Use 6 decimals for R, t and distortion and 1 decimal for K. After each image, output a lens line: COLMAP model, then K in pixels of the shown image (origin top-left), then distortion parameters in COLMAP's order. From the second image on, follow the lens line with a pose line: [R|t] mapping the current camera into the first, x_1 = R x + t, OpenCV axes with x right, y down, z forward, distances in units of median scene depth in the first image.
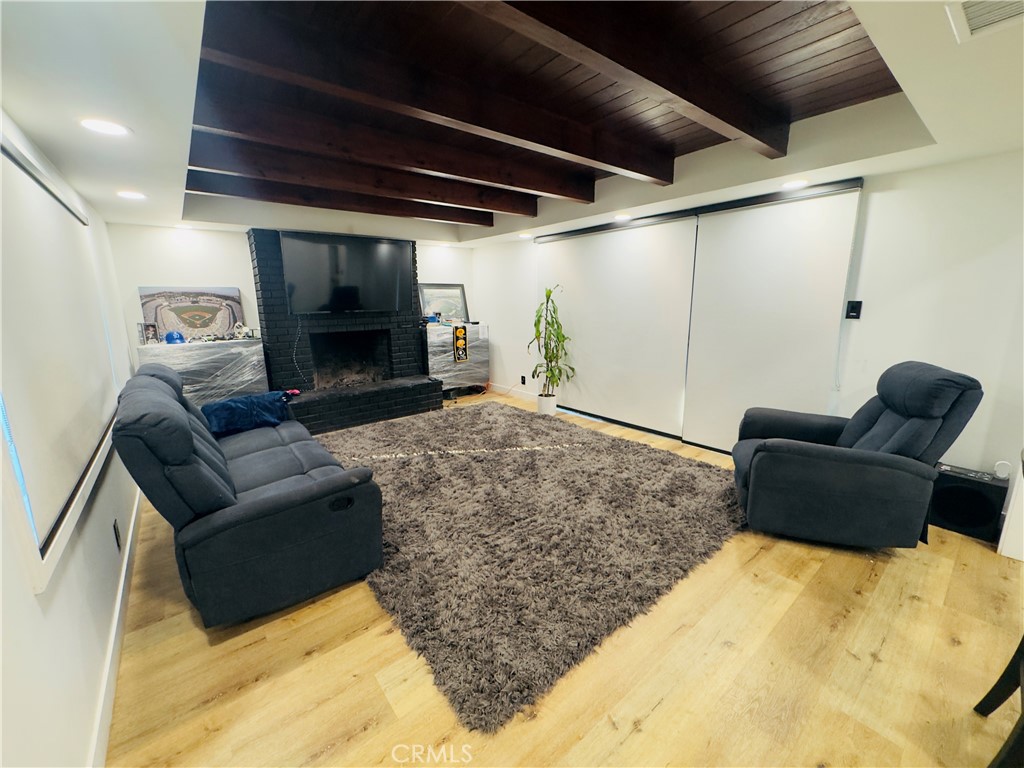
lens RADIAL K [[411.1, 0, 511.3], [0, 411.1, 385.4], [0, 0, 1]] dist [-0.000191, -0.000317]
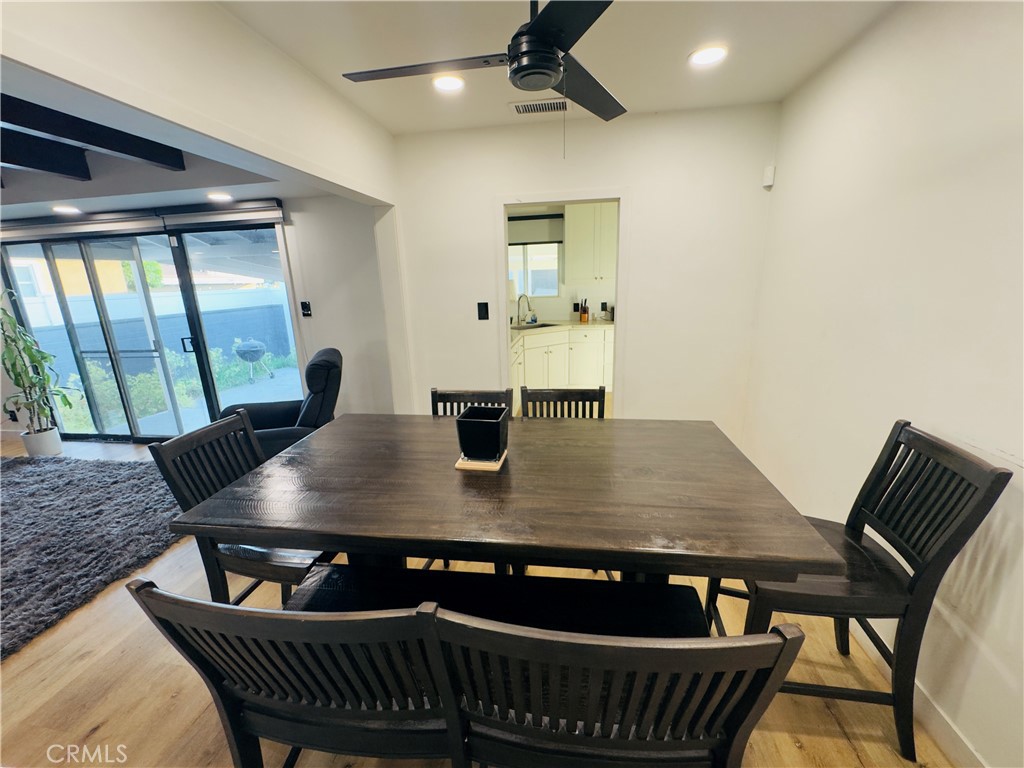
lens RADIAL K [[411.3, 0, 511.1], [0, 411.3, 385.7], [0, 0, 1]] dist [-0.001814, 0.000086]
pose [[0.743040, -0.179339, 0.644771, 0.362167], [0.162298, 0.982955, 0.086370, 0.023785], [-0.649270, 0.040468, 0.759481, -0.234146]]
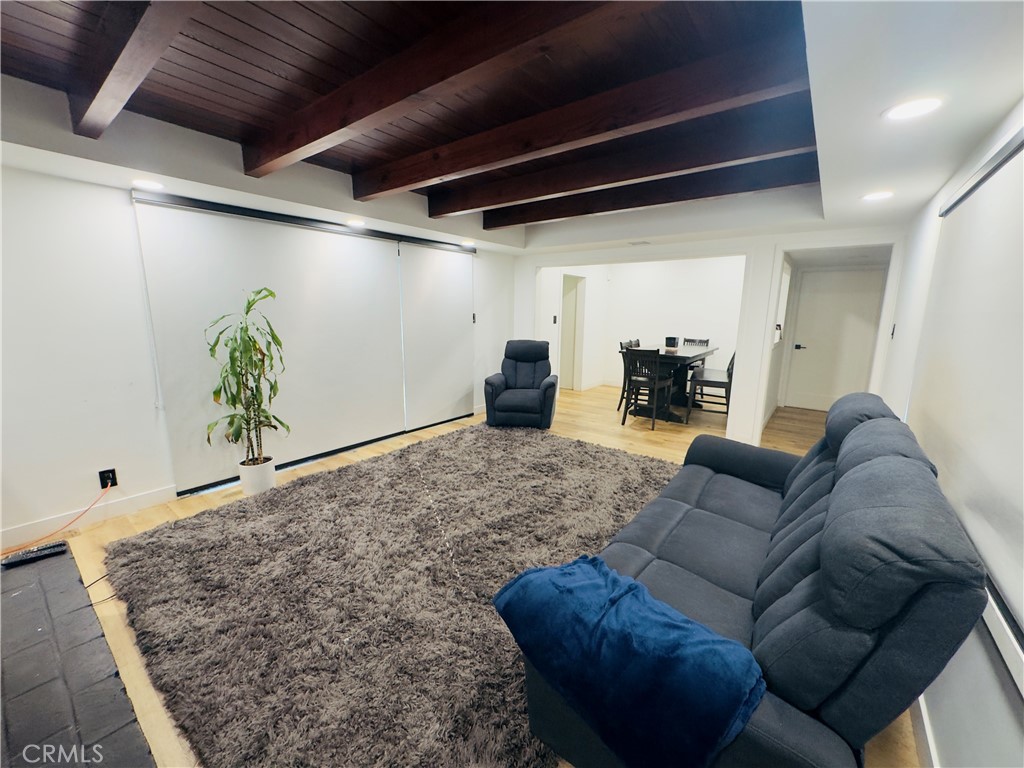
lens RADIAL K [[405.6, 0, 513.2], [0, 405.6, 380.9], [0, 0, 1]] dist [-0.002382, -0.000310]
pose [[-0.232096, -0.152469, 0.960669, -0.766997], [0.194773, 0.960350, 0.199475, -0.184808], [-0.952993, 0.233410, -0.193197, 0.951592]]
